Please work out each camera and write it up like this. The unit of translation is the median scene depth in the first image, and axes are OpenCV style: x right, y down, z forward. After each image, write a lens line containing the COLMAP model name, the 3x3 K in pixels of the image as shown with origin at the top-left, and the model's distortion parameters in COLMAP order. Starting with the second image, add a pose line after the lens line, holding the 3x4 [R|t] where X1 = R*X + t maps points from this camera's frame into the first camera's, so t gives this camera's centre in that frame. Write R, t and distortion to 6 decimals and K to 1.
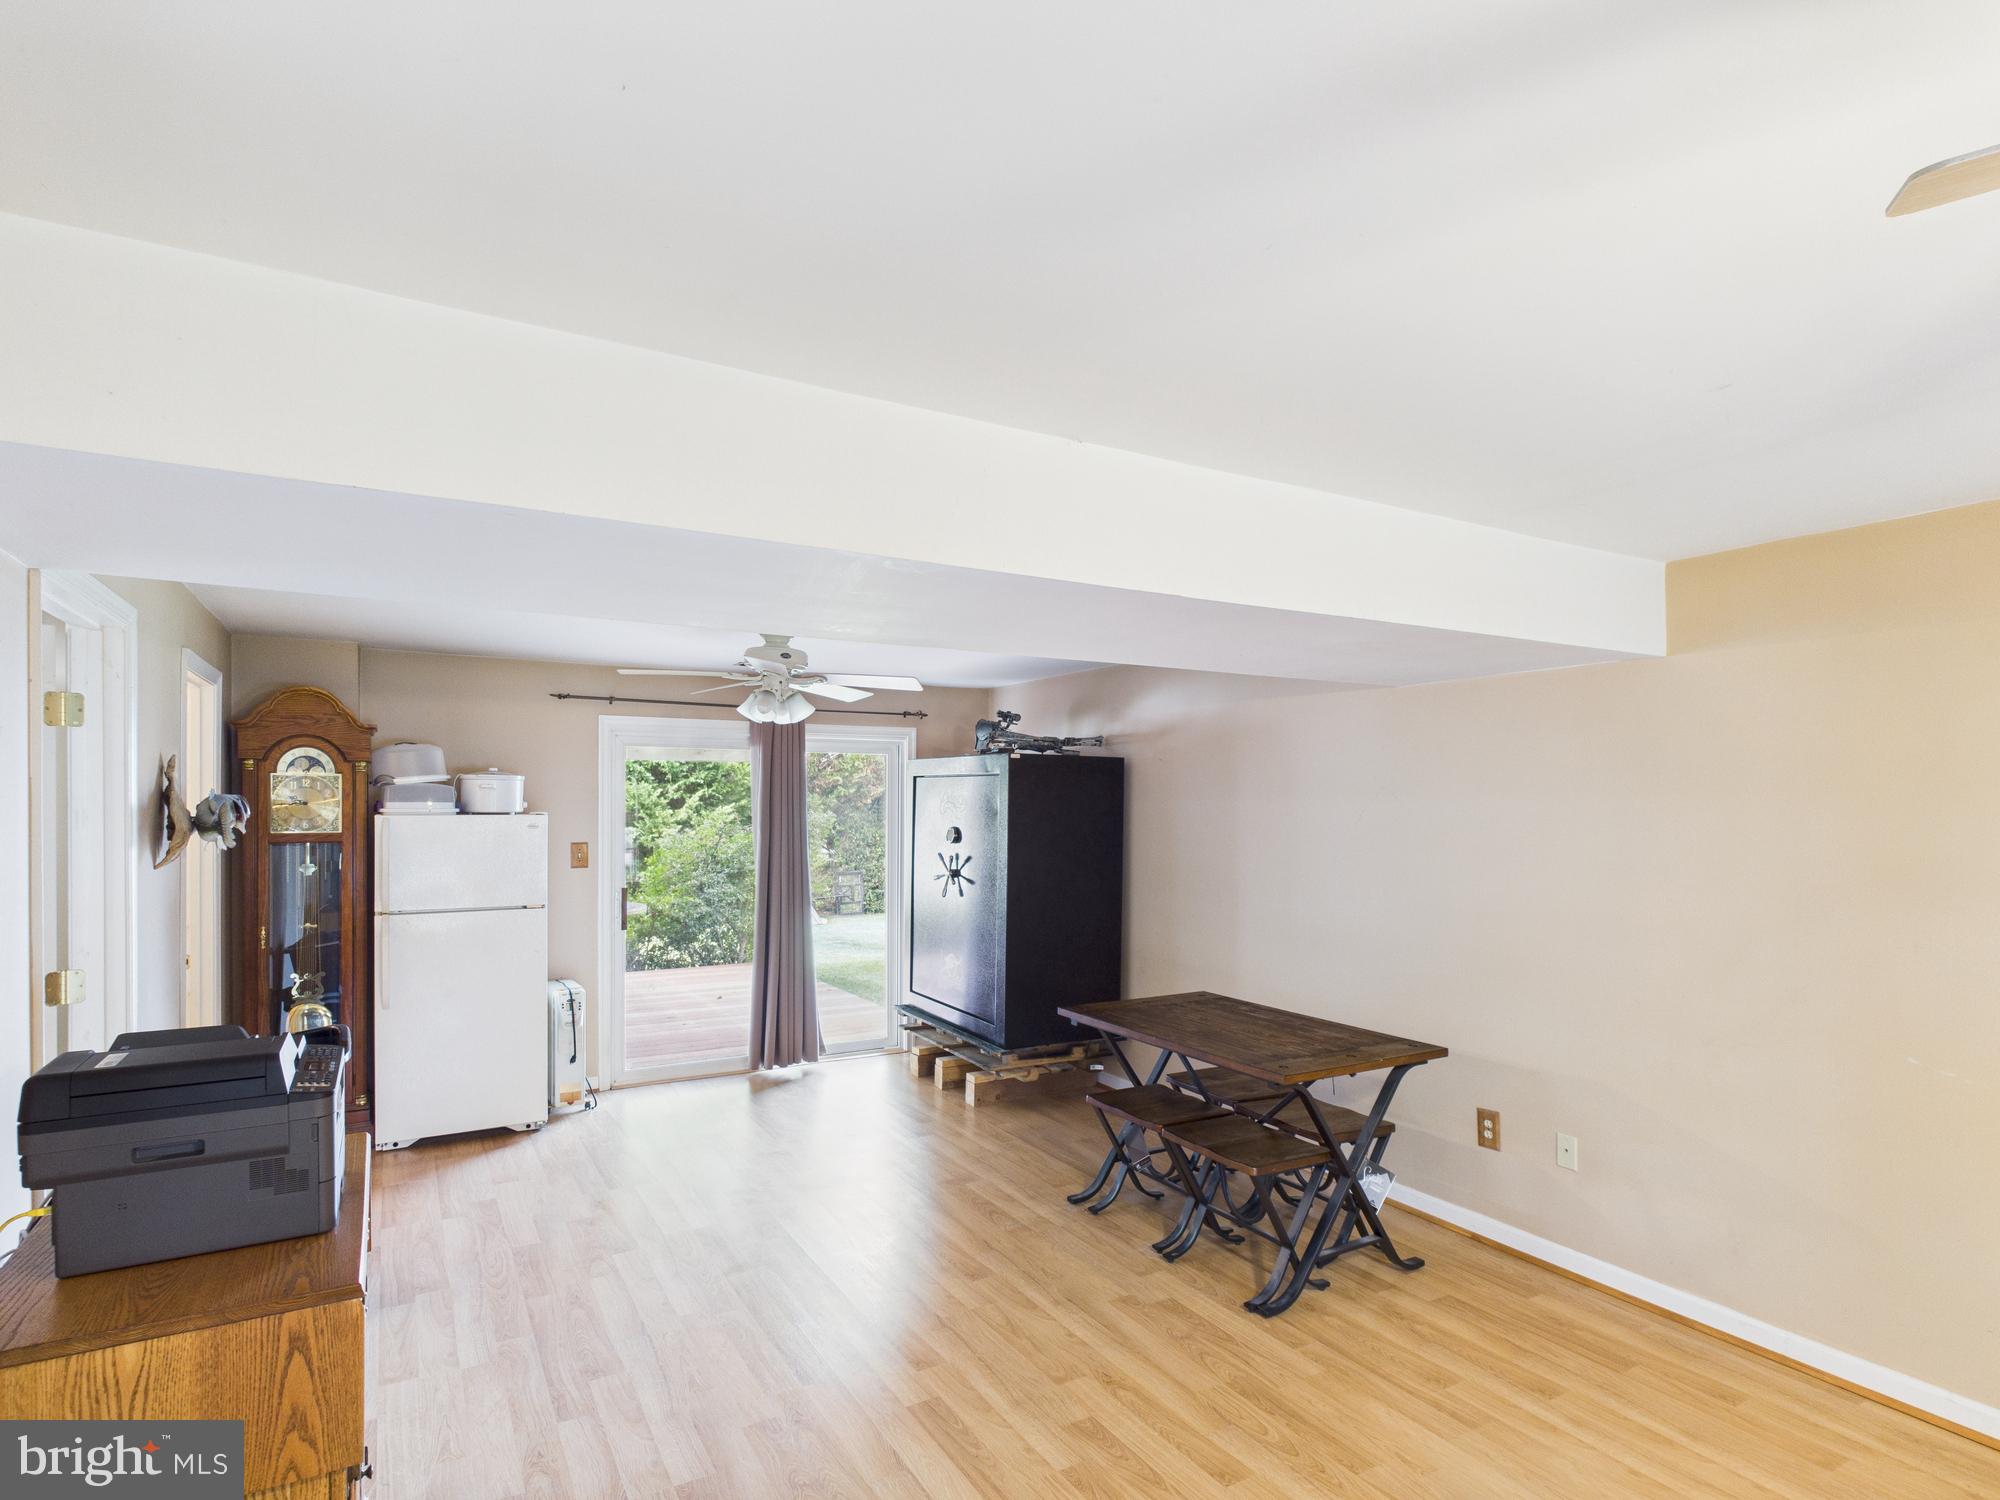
lens RADIAL K [[1052.7, 0, 999.5], [0, 1052.7, 807.7], [0, 0, 1]] dist [0.000813, -0.000069]
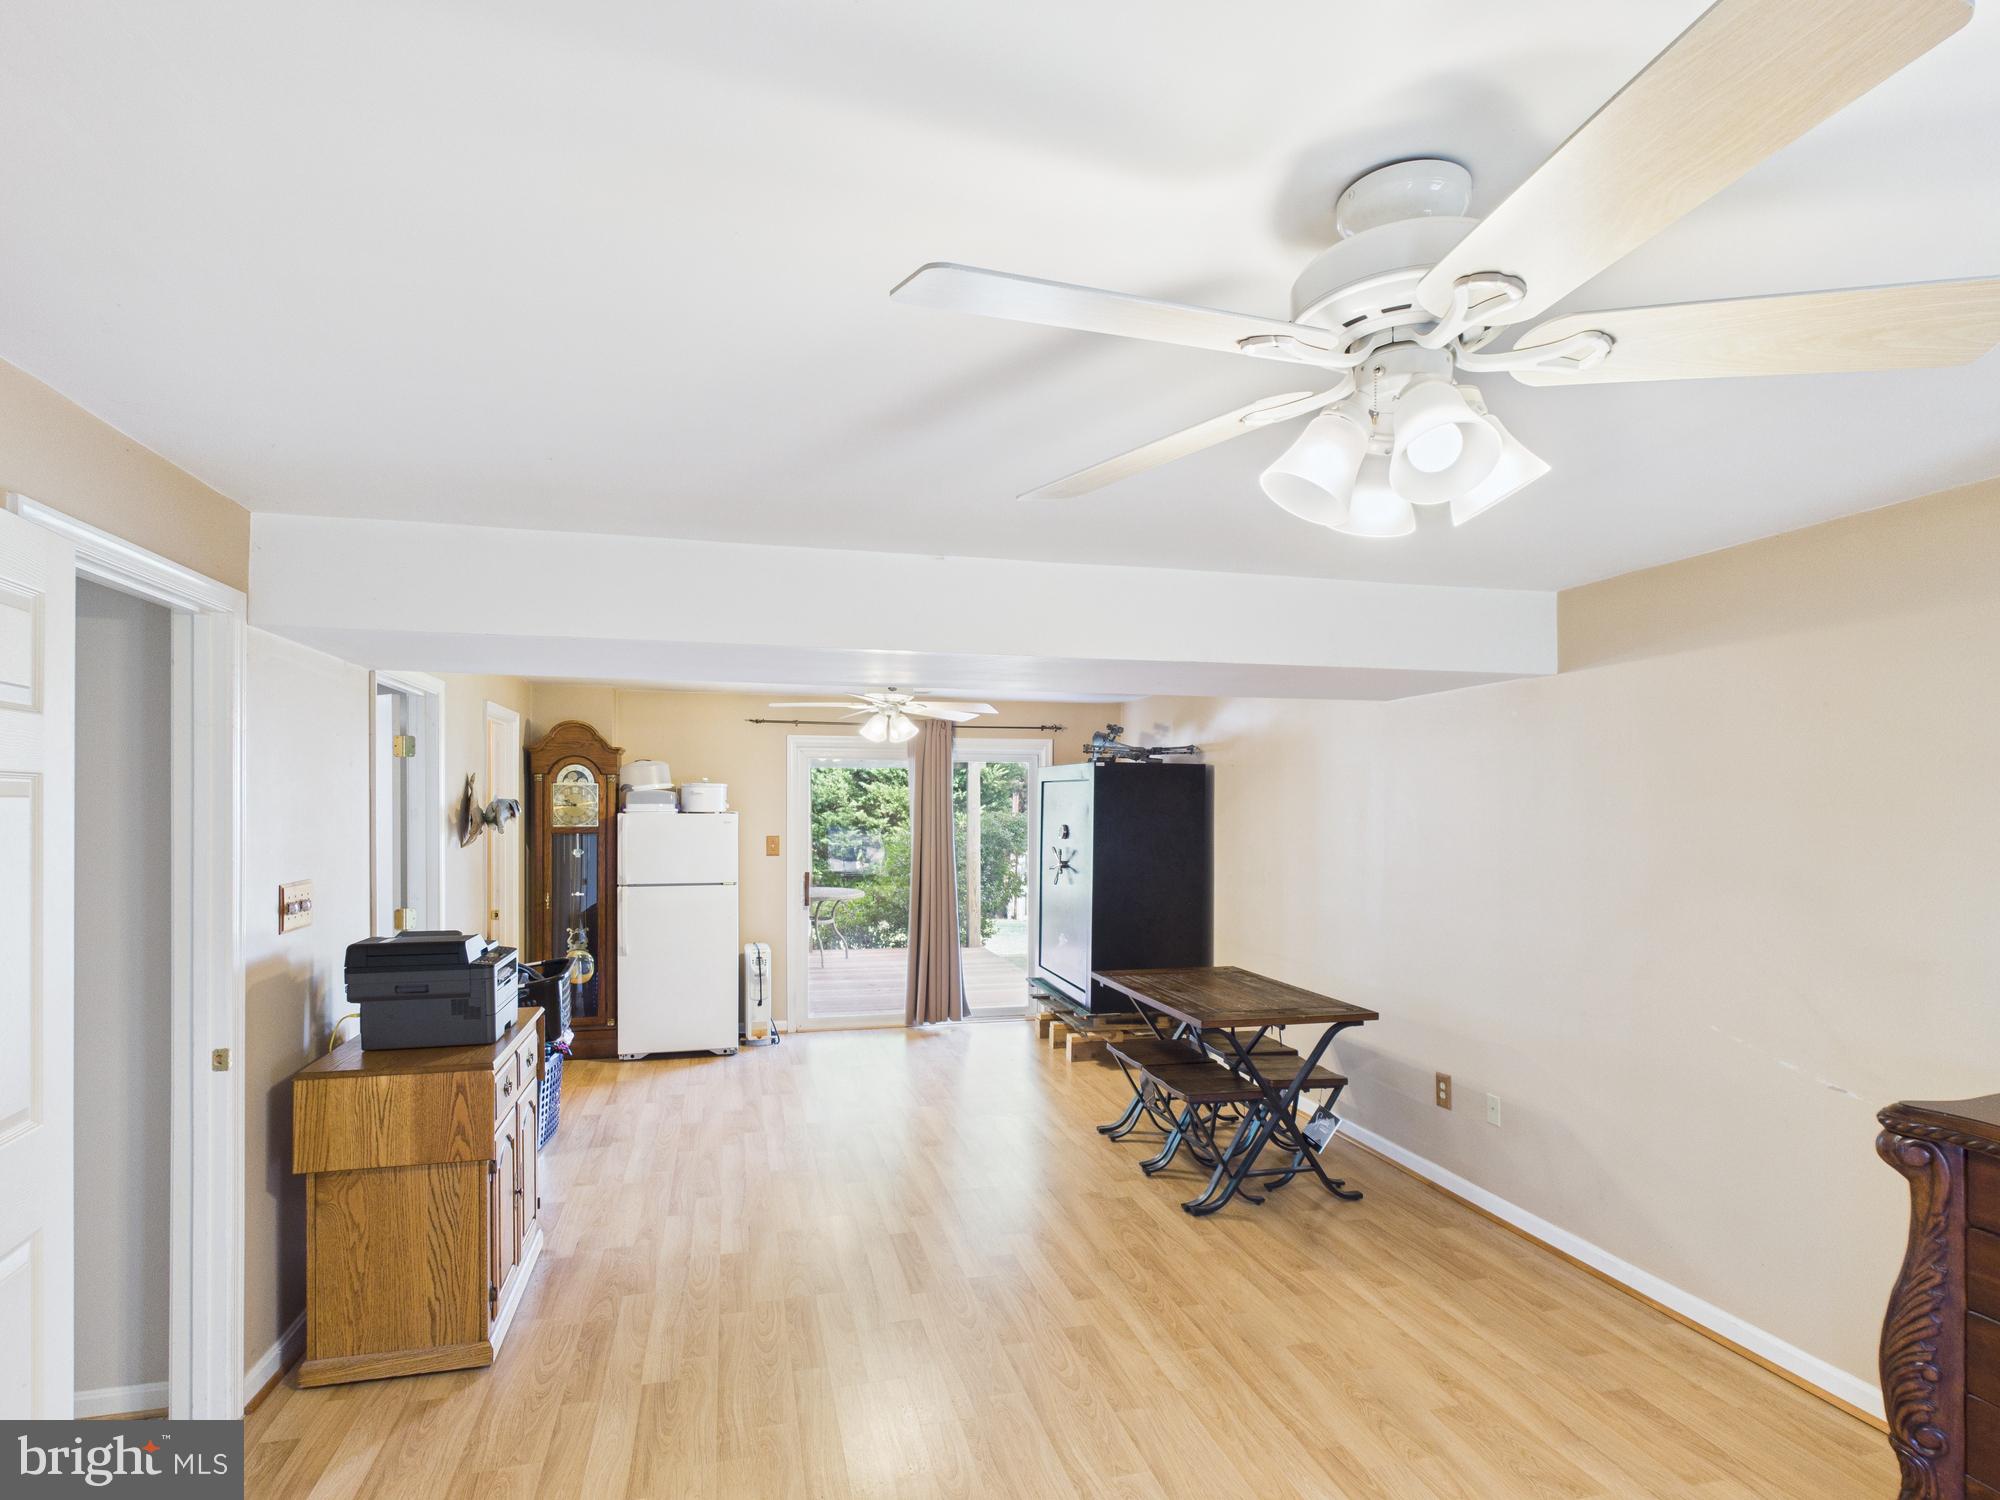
lens RADIAL K [[1052.7, 0, 999.5], [0, 1052.7, 807.7], [0, 0, 1]] dist [0.000813, -0.000069]
pose [[0.962649, -0.000160, -0.270754, 0.254676], [-0.000473, 0.999997, -0.002273, 0.002293], [0.270754, 0.002316, 0.962646, -0.183522]]
